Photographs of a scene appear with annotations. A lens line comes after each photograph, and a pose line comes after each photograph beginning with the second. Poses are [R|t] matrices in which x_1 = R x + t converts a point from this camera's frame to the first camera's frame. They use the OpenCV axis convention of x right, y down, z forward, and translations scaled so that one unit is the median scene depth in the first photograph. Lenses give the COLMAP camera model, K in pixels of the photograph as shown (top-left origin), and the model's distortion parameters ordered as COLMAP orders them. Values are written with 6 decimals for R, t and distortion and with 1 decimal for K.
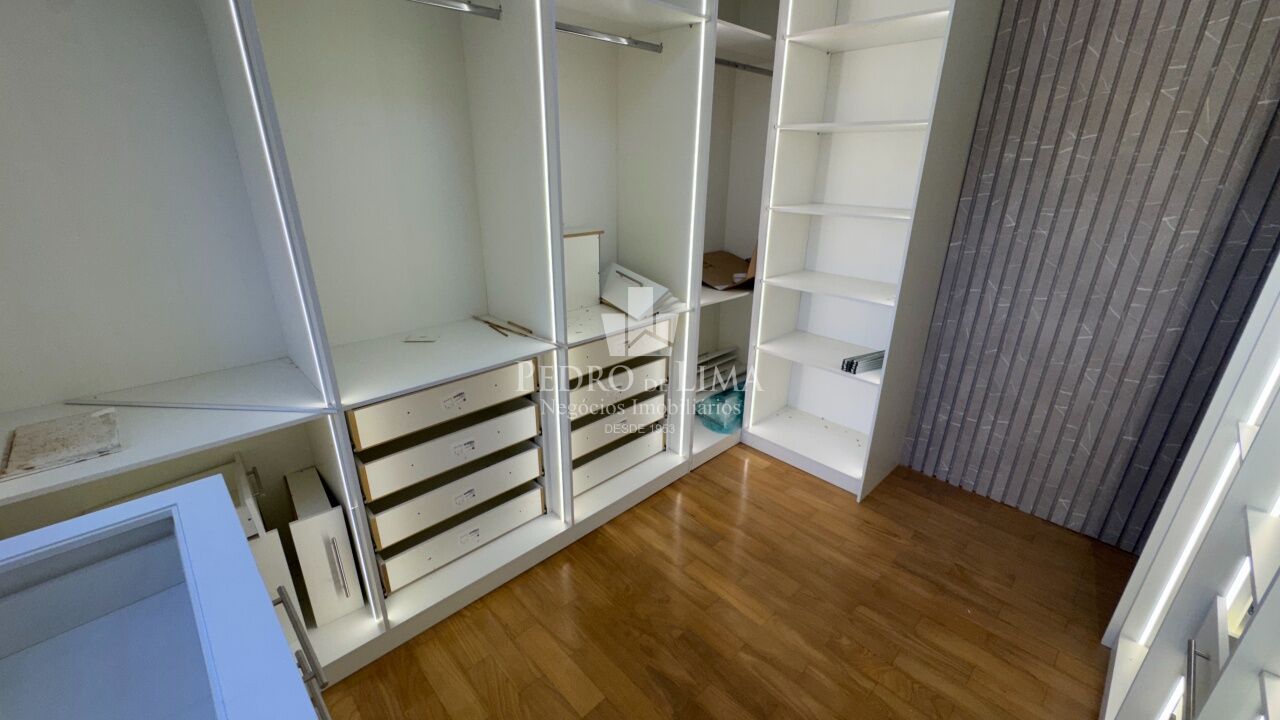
lens RADIAL K [[511.1, 0, 634.7], [0, 511.1, 360.2], [0, 0, 1]] dist [-0.003596, 0.000836]
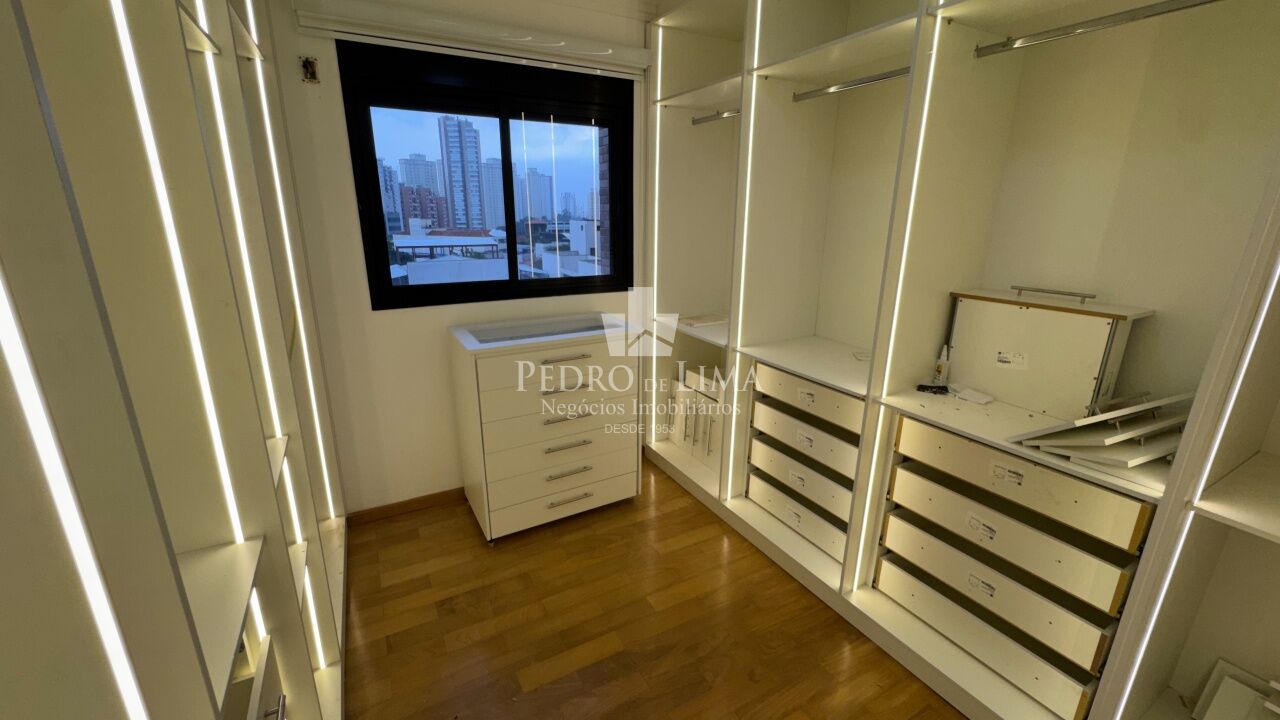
lens RADIAL K [[511.1, 0, 637.3], [0, 511.1, 357.9], [0, 0, 1]] dist [-0.003596, 0.000836]
pose [[-0.250786, 0.275068, -0.928140, 0.751476], [-0.344076, 0.870845, 0.351058, -0.255353], [0.904831, 0.407391, -0.123751, 0.660445]]
